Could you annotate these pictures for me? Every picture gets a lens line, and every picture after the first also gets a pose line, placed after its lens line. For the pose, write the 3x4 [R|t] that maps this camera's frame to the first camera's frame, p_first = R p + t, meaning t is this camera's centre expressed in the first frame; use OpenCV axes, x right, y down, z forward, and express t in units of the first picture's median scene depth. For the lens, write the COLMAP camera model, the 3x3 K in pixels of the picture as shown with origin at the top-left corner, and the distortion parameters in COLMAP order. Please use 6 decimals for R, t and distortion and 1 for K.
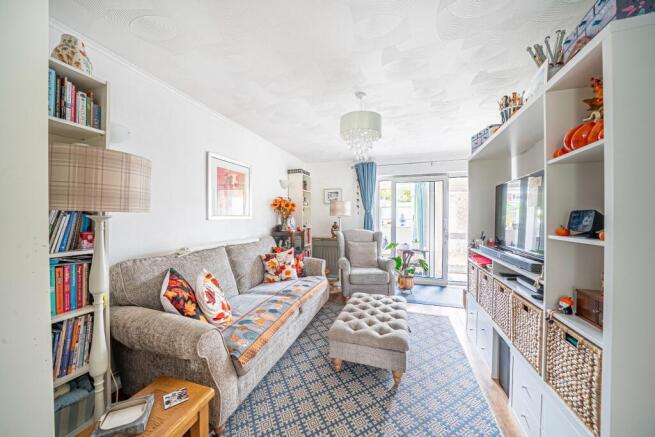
lens RADIAL K [[225.3, 0, 327.5], [0, 225.3, 218.5], [0, 0, 1]] dist [-0.021964, -0.000005]
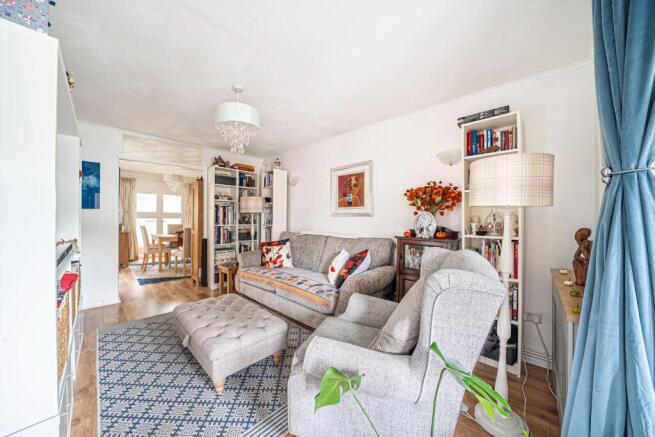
lens RADIAL K [[225.3, 0, 327.5], [0, 225.3, 218.5], [0, 0, 1]] dist [-0.021964, -0.000005]
pose [[-0.437605, 0.005352, -0.899151, 0.666946], [-0.010273, 0.999887, 0.010952, 0.003637], [0.899109, 0.014029, -0.437501, 1.383593]]
